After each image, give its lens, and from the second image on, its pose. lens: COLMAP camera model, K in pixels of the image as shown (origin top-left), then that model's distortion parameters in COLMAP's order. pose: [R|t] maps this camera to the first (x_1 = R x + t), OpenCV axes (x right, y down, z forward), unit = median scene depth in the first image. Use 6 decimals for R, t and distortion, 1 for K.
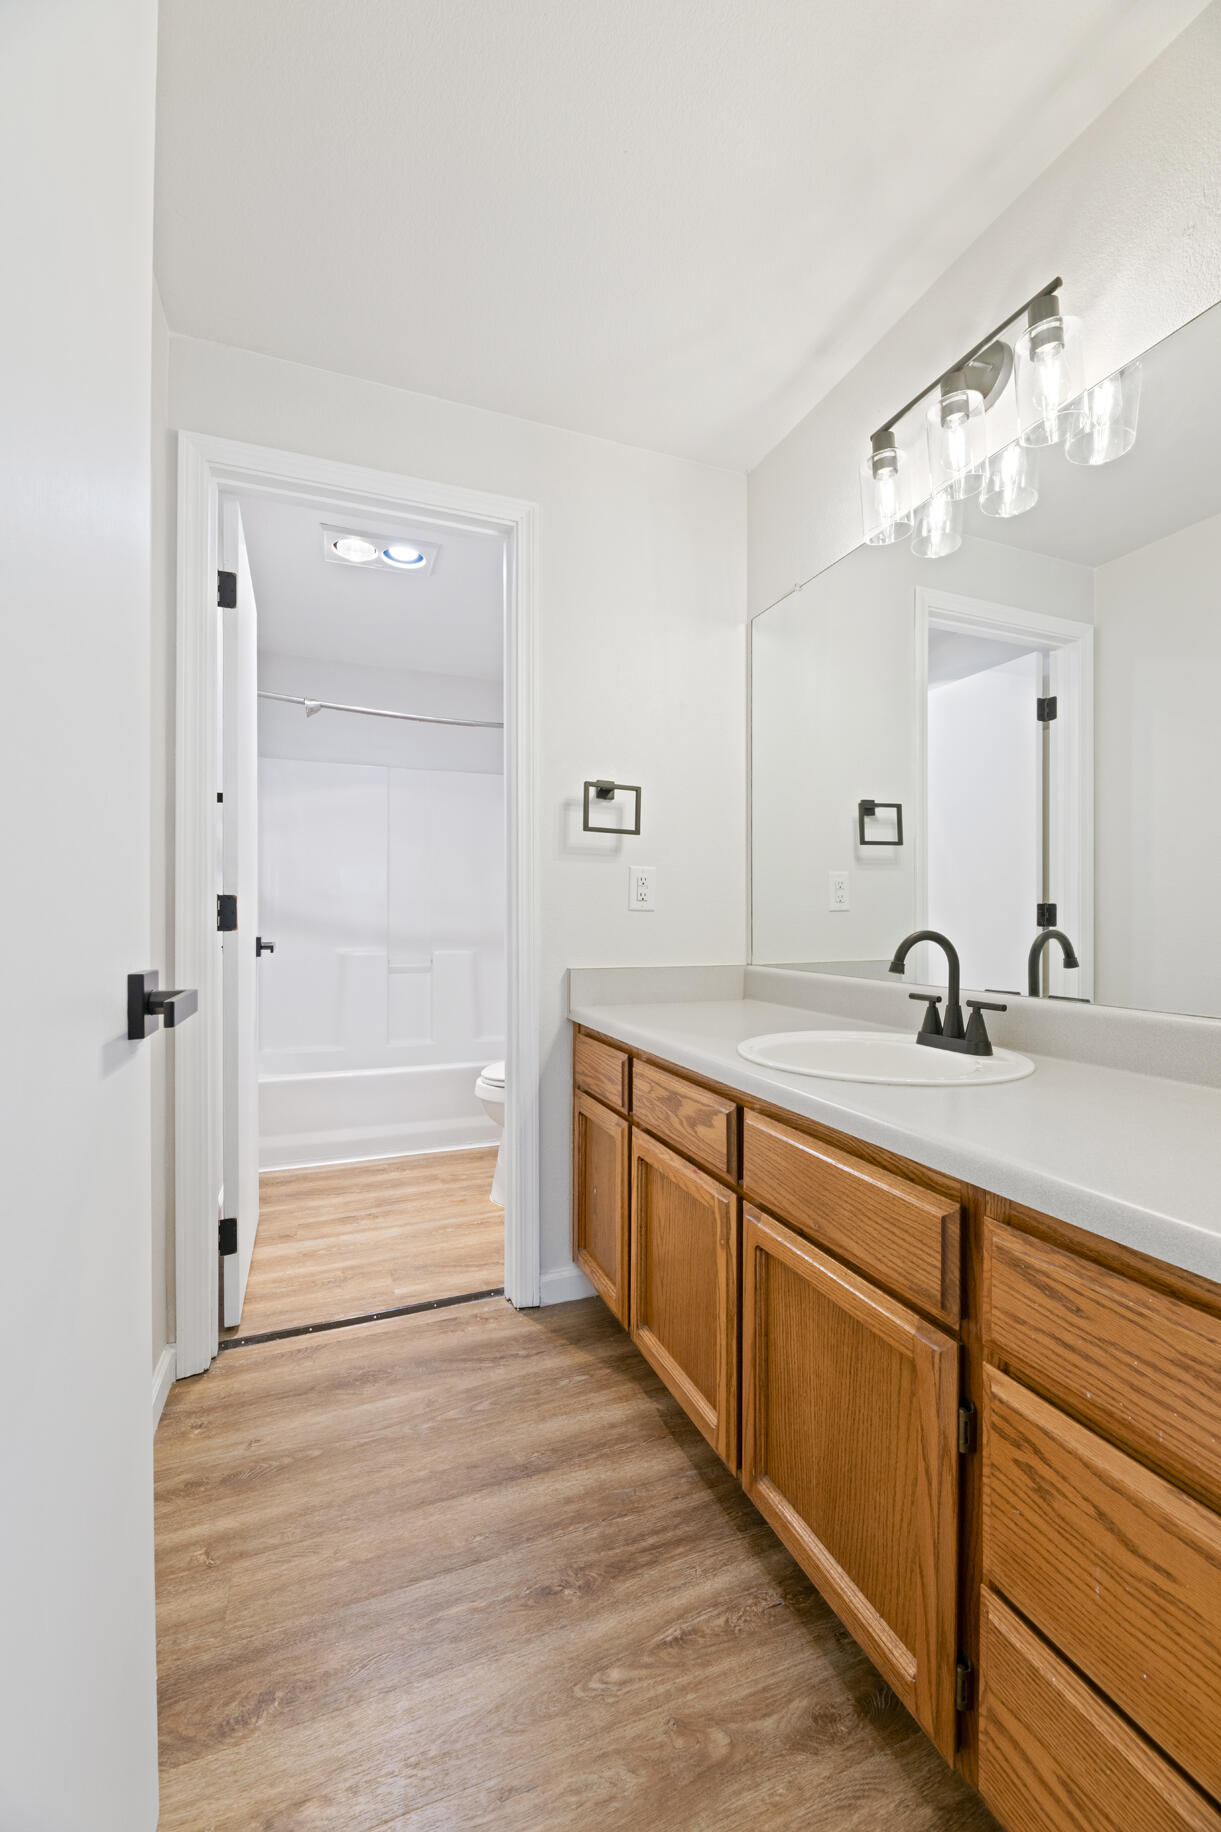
lens RADIAL K [[747.9, 0, 611.3], [0, 747.9, 914.3], [0, 0, 1]] dist [0.002299, -0.003400]
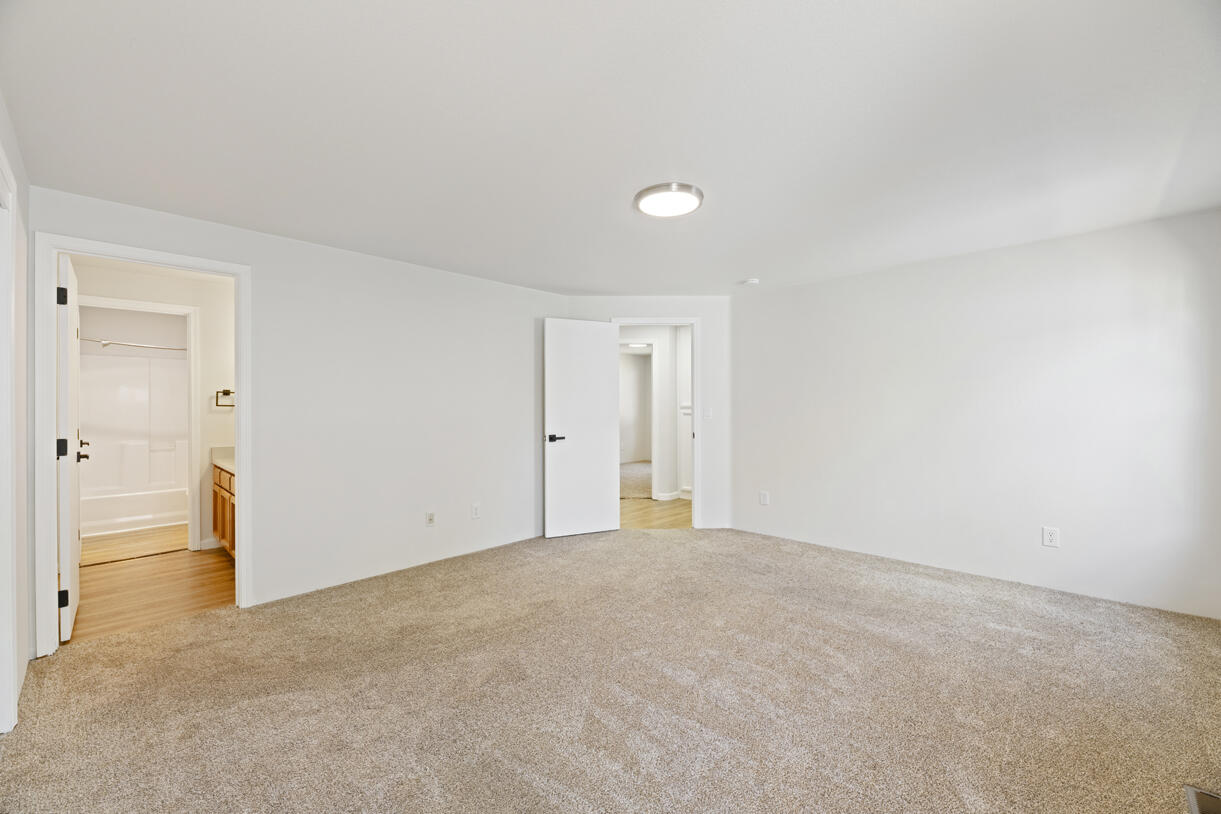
lens RADIAL K [[498.4, 0, 614.5], [0, 498.4, 412.5], [0, 0, 1]] dist [0.002299, -0.003400]
pose [[0.908577, 0.001035, 0.417715, 0.639377], [-0.003978, 0.999973, 0.006174, -0.102337], [-0.417698, -0.007272, 0.908557, -1.737162]]
